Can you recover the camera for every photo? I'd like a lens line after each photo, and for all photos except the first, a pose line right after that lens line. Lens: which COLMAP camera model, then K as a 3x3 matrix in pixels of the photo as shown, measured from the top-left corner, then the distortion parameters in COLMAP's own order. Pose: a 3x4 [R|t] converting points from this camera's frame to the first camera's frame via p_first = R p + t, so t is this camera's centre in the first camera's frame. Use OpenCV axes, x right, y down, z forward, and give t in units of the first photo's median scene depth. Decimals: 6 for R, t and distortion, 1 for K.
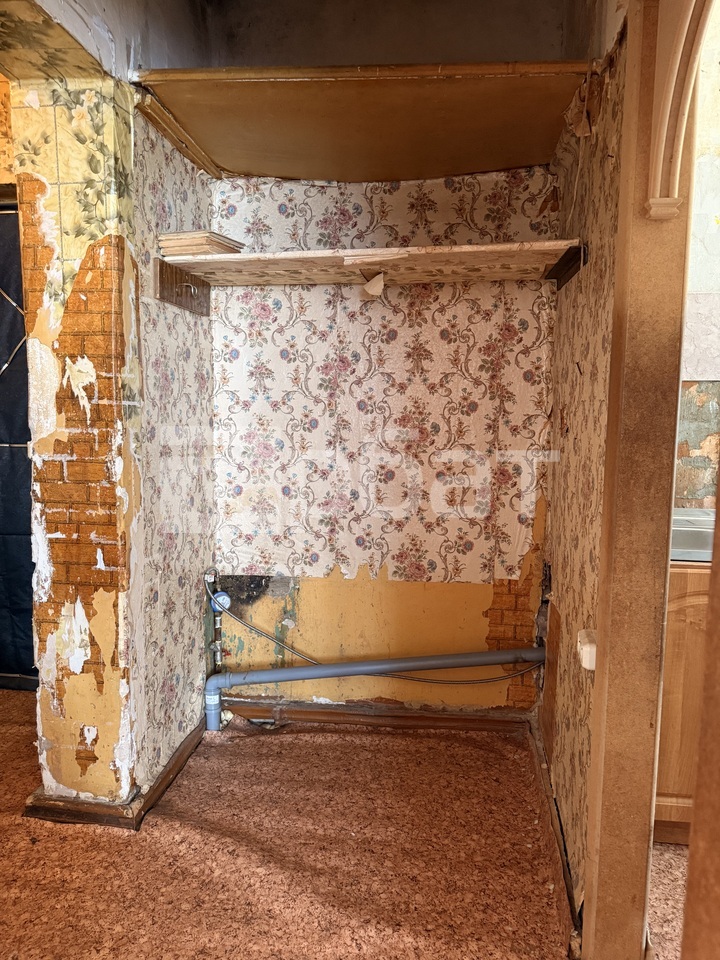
lens RADIAL K [[664.8, 0, 383.0], [0, 664.8, 478.6], [0, 0, 1]] dist [0.103689, -0.154027]
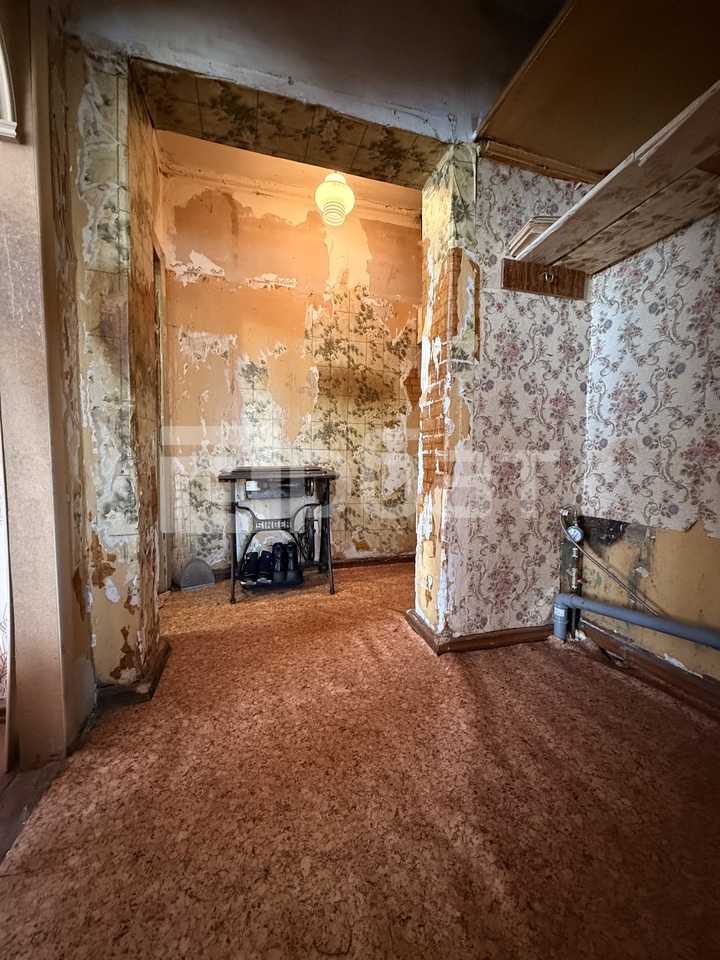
lens RADIAL K [[383.5, 0, 360.0], [0, 383.5, 480.0], [0, 0, 1]] dist [-0.006927, 0.000600]
pose [[0.376081, 0.039894, -0.925727, 0.255877], [-0.100173, 0.994968, 0.002182, 0.131457], [0.921156, 0.091912, 0.378185, 0.405790]]
